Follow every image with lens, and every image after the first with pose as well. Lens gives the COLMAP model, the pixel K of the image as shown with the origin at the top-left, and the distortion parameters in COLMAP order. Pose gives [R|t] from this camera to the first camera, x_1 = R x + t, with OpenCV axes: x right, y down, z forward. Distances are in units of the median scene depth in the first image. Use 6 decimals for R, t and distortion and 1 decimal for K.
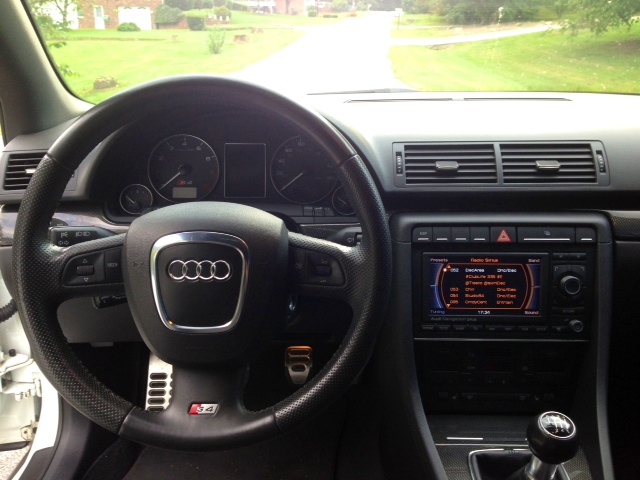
lens RADIAL K [[605.2, 0, 321.7], [0, 605.2, 234.6], [0, 0, 1]] dist [0.011321, 0.000000]
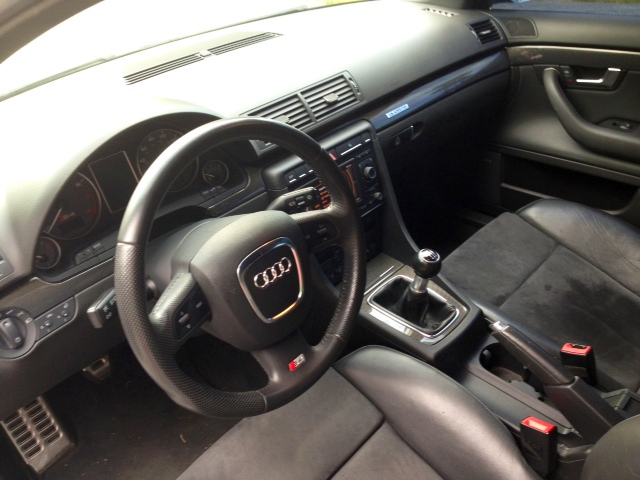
lens RADIAL K [[605.2, 0, 319.6], [0, 605.2, 238.2], [0, 0, 1]] dist [0.011321, 0.000000]
pose [[0.638473, -0.431885, 0.637047, -0.680151], [0.290970, 0.901734, 0.319707, -0.280669], [-0.712523, -0.018763, 0.701398, 0.036589]]
